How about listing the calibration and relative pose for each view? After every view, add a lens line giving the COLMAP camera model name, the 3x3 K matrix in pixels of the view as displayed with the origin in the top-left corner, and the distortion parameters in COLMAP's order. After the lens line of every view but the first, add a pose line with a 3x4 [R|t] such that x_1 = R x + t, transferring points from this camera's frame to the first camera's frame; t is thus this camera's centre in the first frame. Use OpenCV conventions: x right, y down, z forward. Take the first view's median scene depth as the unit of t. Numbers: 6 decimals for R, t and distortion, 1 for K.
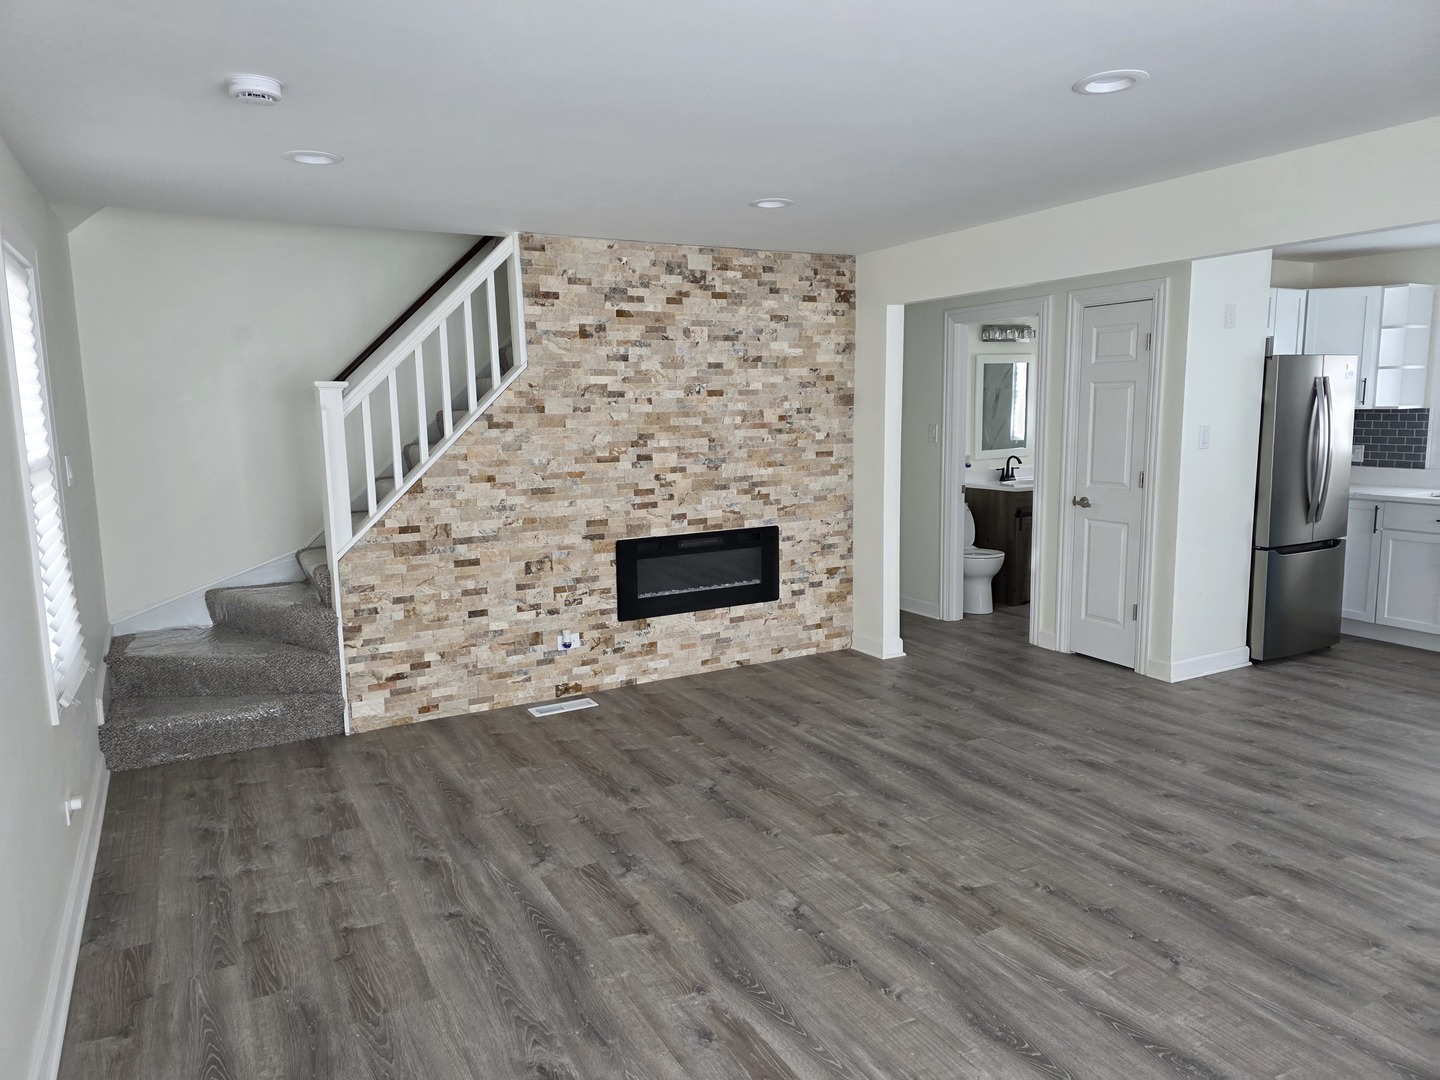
lens RADIAL K [[947.9, 0, 710.6], [0, 947.9, 539.8], [0, 0, 1]] dist [0.080015, -0.066166]
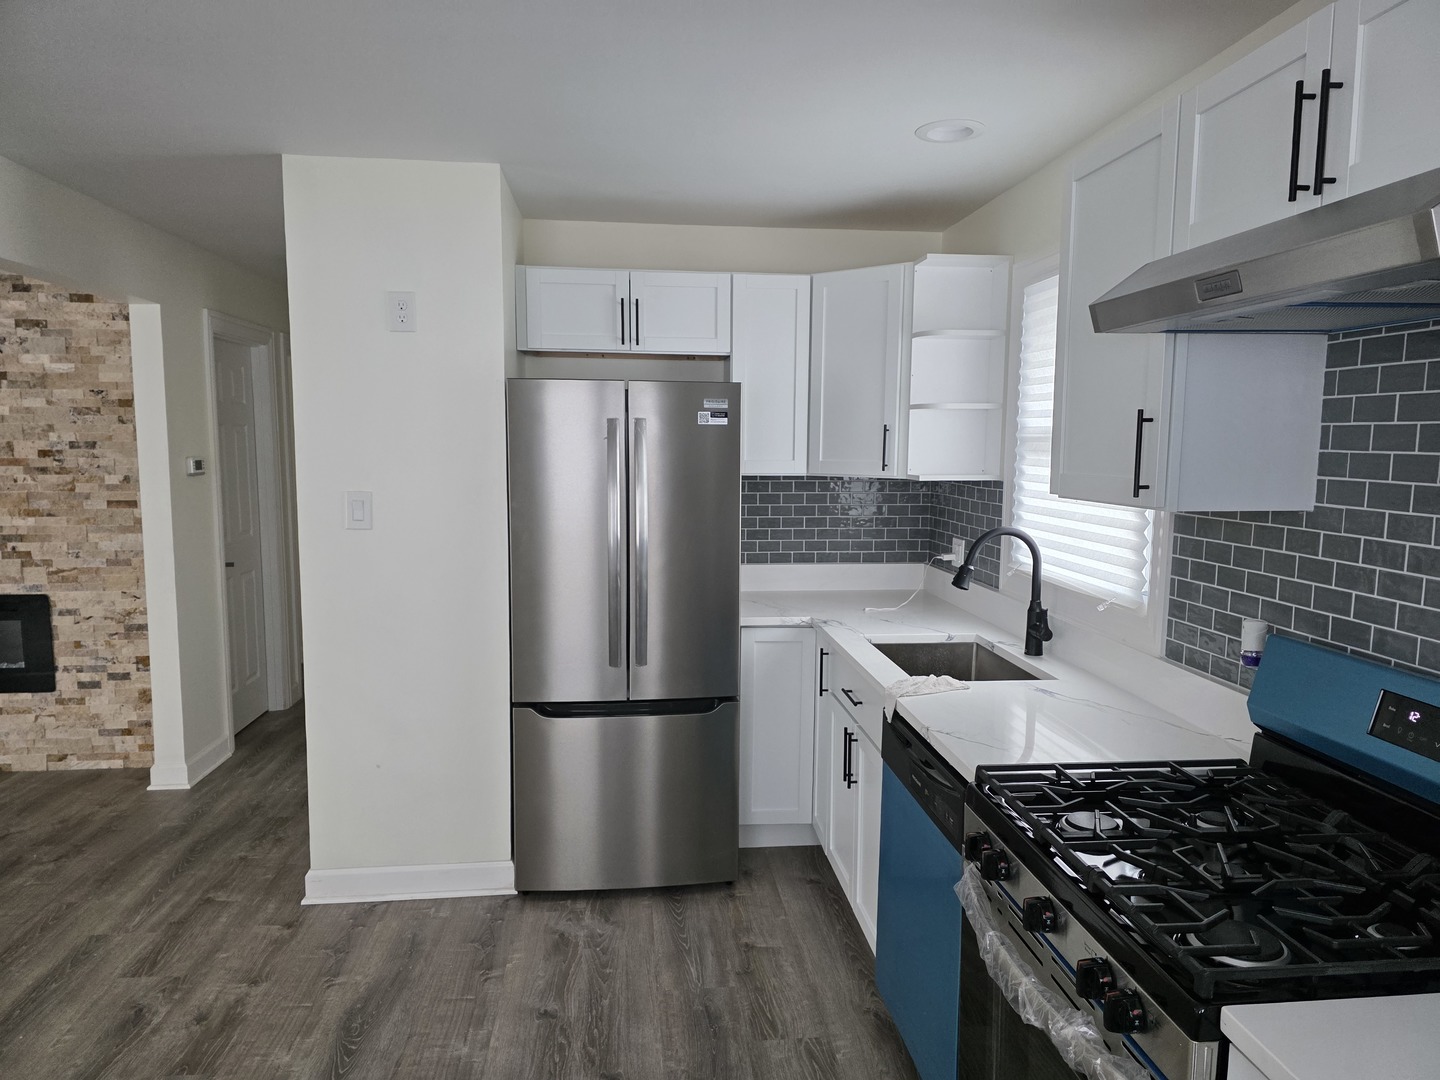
lens RADIAL K [[954.9, 0, 718.4], [0, 954.9, 547.6], [0, 0, 1]] dist [0.076616, -0.063110]
pose [[0.926720, 0.065791, -0.369949, 0.890719], [-0.078200, 0.996764, -0.018628, -0.082773], [0.367526, 0.046193, 0.928865, 0.486927]]
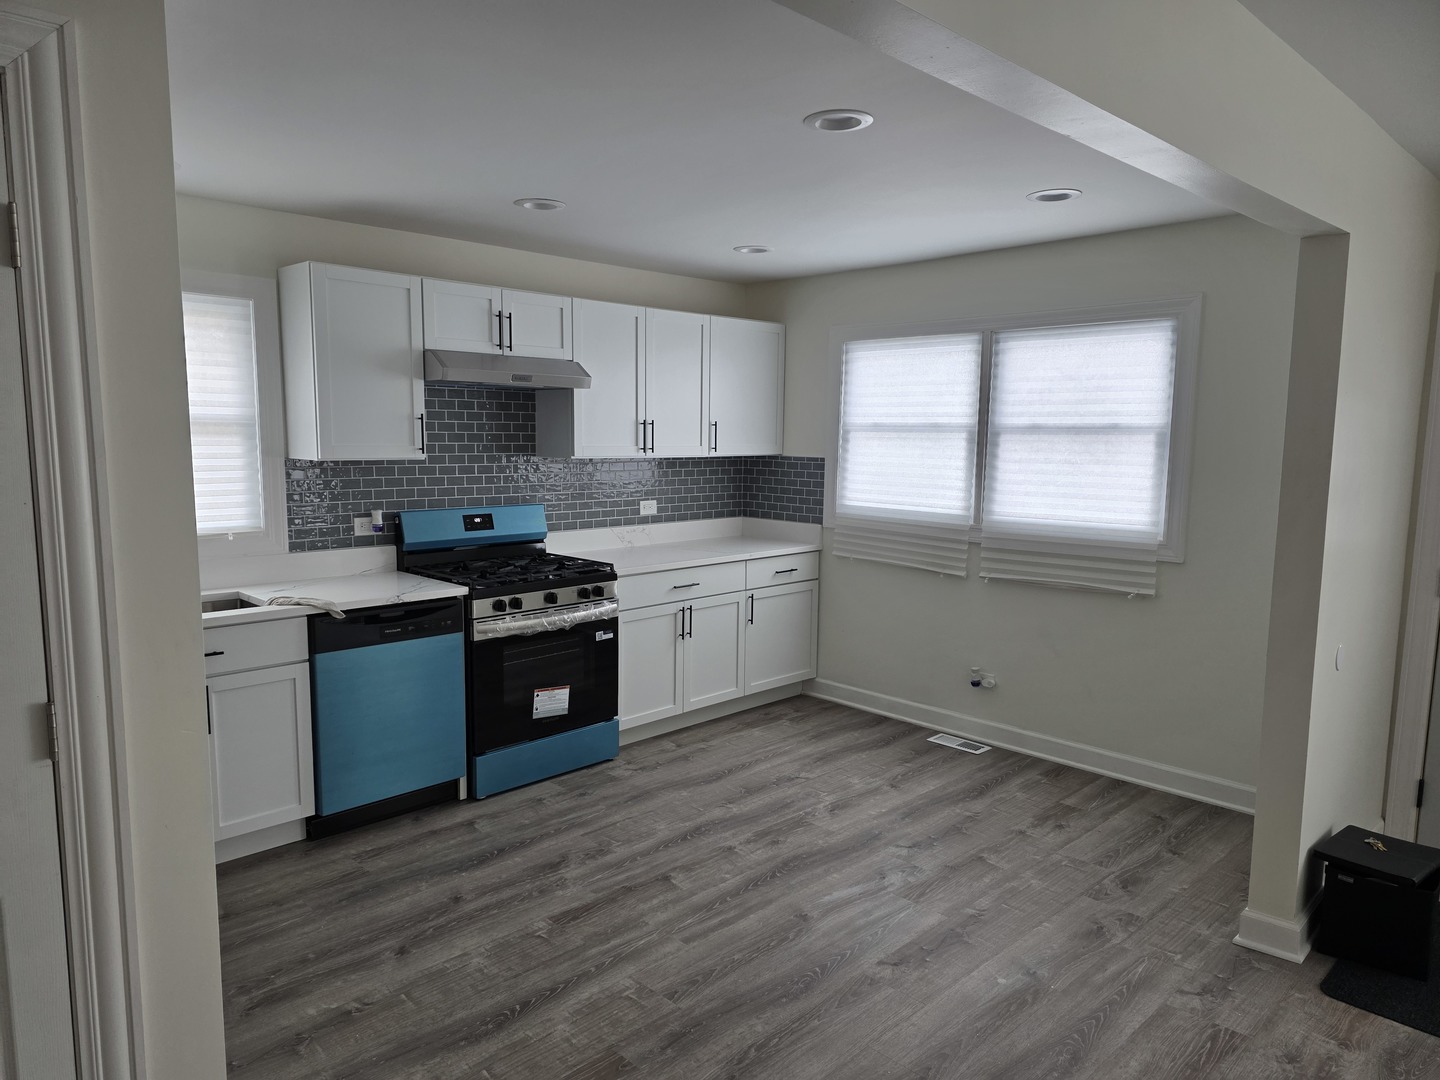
lens RADIAL K [[954.9, 0, 718.4], [0, 954.9, 547.6], [0, 0, 1]] dist [0.076616, -0.063110]
pose [[-0.284257, -0.096831, 0.953846, 0.130221], [0.133462, 0.981204, 0.139382, -0.119635], [-0.949413, 0.166922, -0.265991, 0.847560]]
